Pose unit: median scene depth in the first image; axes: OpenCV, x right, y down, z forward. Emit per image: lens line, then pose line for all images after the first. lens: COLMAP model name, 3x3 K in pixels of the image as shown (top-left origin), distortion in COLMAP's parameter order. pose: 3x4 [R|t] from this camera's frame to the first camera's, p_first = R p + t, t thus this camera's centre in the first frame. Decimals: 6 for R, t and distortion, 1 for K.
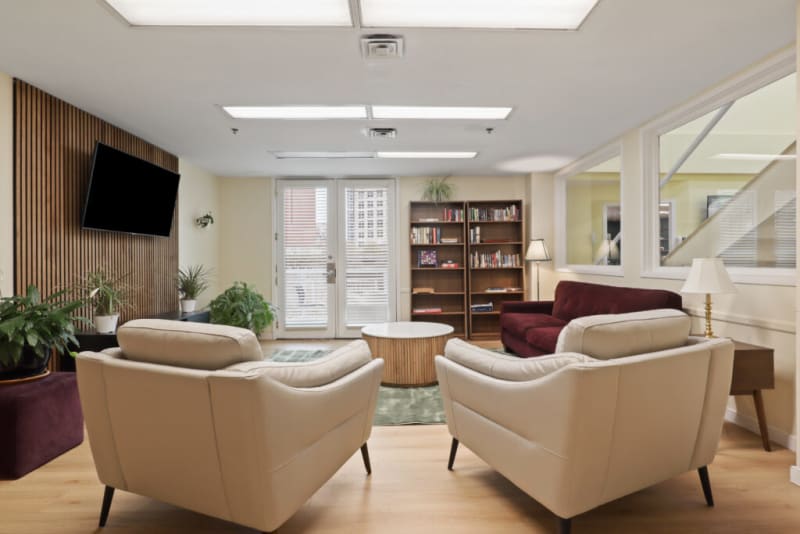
lens RADIAL K [[405.2, 0, 392.6], [0, 405.2, 267.1], [0, 0, 1]] dist [-0.005577, 0.006951]
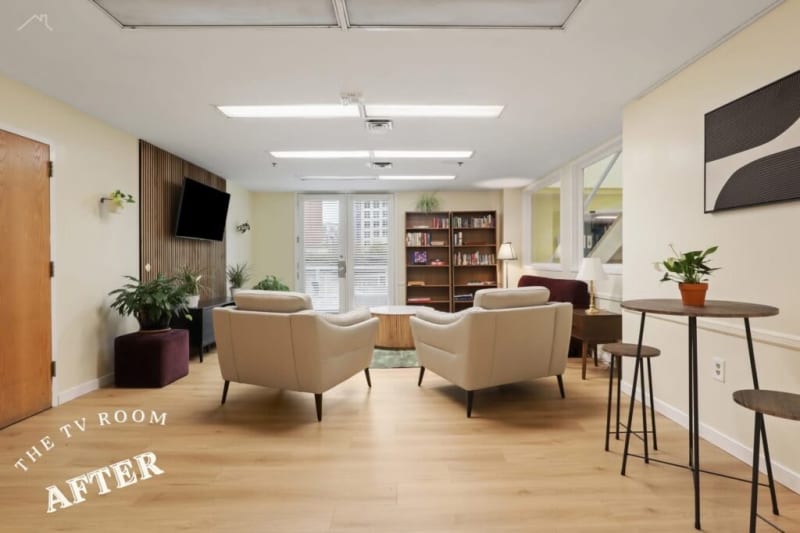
lens RADIAL K [[405.2, 0, 403.1], [0, 405.2, 264.0], [0, 0, 1]] dist [-0.005577, 0.006951]
pose [[0.999936, 0.001840, 0.011134, 0.033386], [-0.001782, 0.999985, -0.005206, 0.007880], [-0.011144, 0.005186, 0.999924, -0.380789]]
